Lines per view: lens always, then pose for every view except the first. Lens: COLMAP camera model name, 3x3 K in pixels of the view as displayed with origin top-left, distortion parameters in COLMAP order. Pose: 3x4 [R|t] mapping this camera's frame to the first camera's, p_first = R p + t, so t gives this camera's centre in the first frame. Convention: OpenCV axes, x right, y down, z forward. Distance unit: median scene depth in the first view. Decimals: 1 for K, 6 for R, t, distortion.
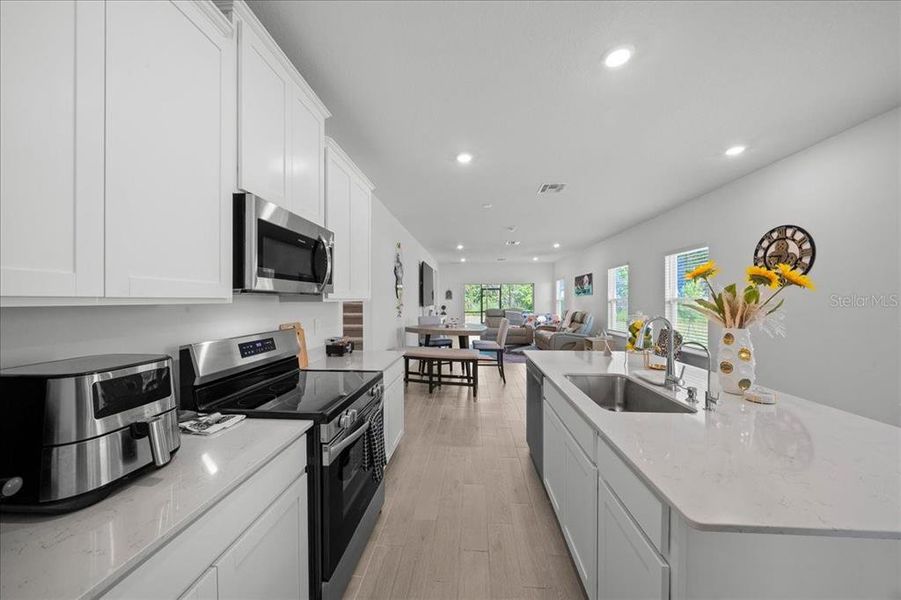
lens RADIAL K [[306.7, 0, 450.8], [0, 306.7, 296.6], [0, 0, 1]] dist [-0.002093, -0.000043]
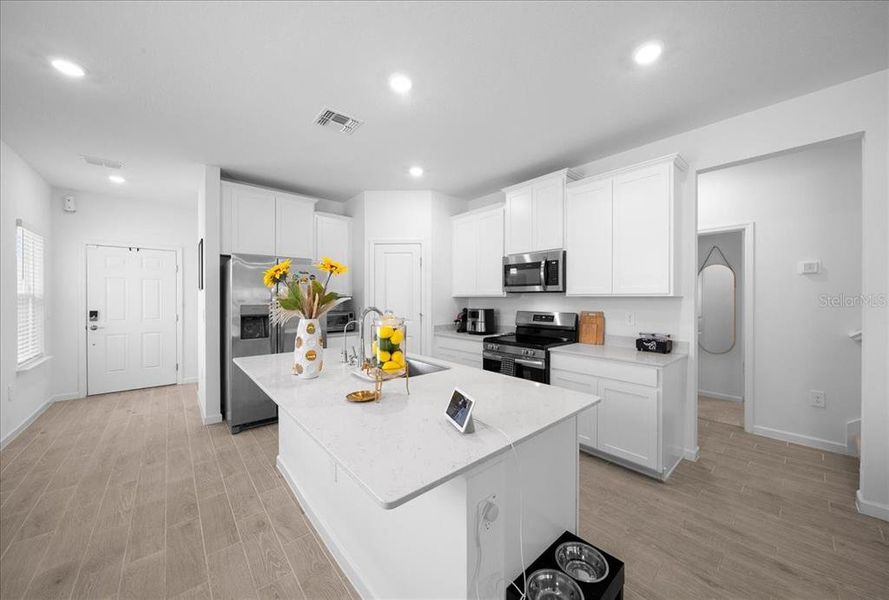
lens RADIAL K [[316.4, 0, 454.3], [0, 316.4, 299.0], [0, 0, 1]] dist [-0.001988, -0.000154]
pose [[-0.692399, 0.005653, -0.721492, 0.436539], [0.008249, 0.999966, -0.000081, 0.010348], [0.721467, -0.006008, -0.692423, 0.685069]]
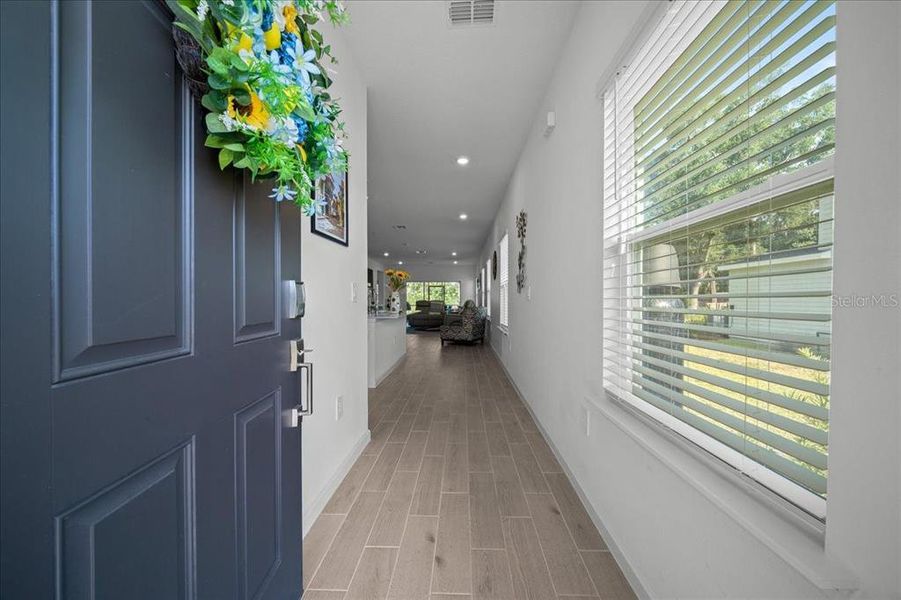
lens RADIAL K [[306.7, 0, 450.8], [0, 306.7, 296.6], [0, 0, 1]] dist [-0.002093, -0.000043]
pose [[0.999506, 0.003760, 0.031195, 0.436066], [-0.003838, 0.999990, 0.002437, 0.040600], [-0.031186, -0.002556, 0.999510, -0.630362]]
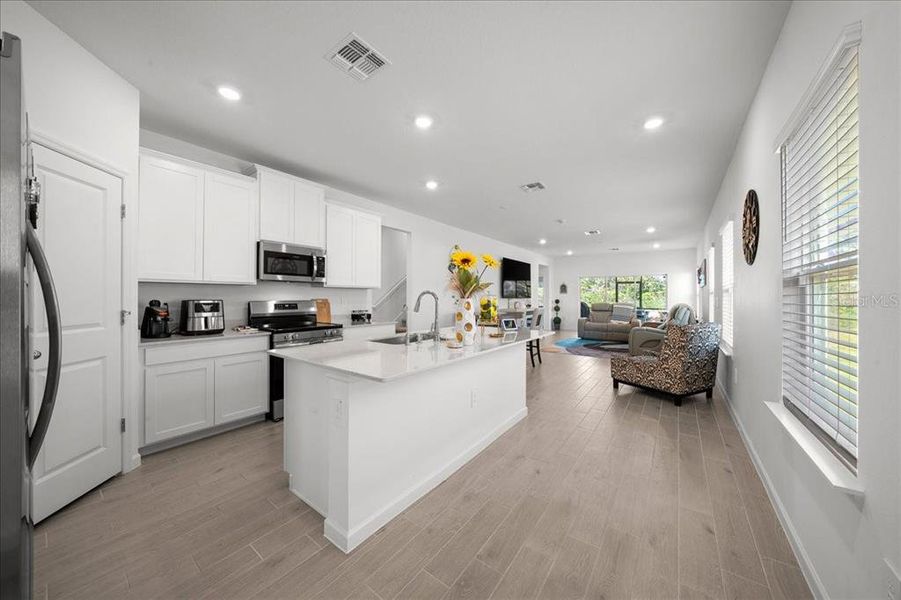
lens RADIAL K [[306.7, 0, 450.8], [0, 306.7, 296.6], [0, 0, 1]] dist [-0.002093, -0.000043]
pose [[0.843077, 0.006322, -0.537756, 0.511202], [-0.001406, 0.999953, 0.009551, 0.024050], [0.537792, -0.007296, 0.843046, -0.070301]]
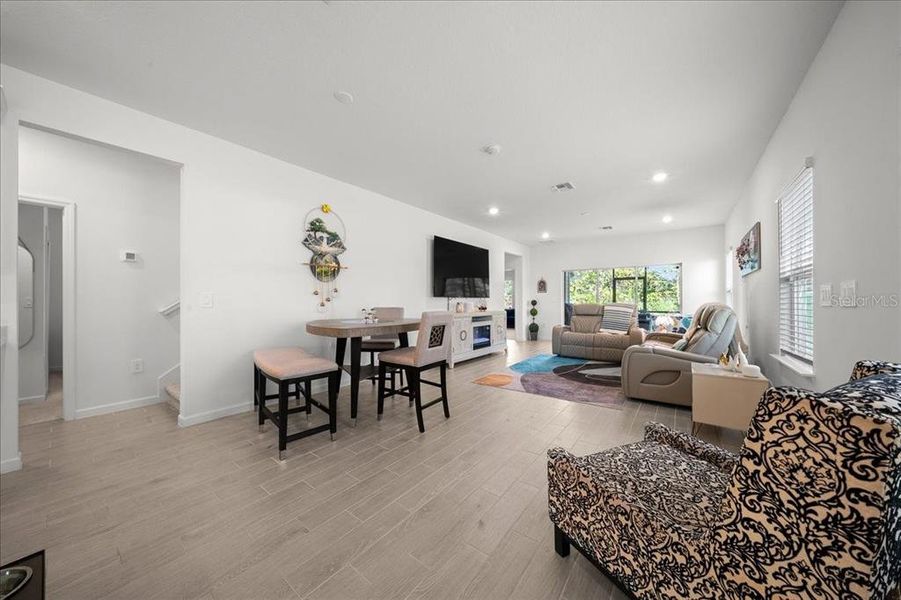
lens RADIAL K [[302.8, 0, 450.5], [0, 302.8, 300.0], [0, 0, 1]] dist [-0.000978, -0.000067]
pose [[0.832861, 0.002458, -0.553476, 0.509054], [0.002719, 0.999960, 0.008533, 0.049019], [0.553475, -0.008611, 0.832821, 0.590470]]
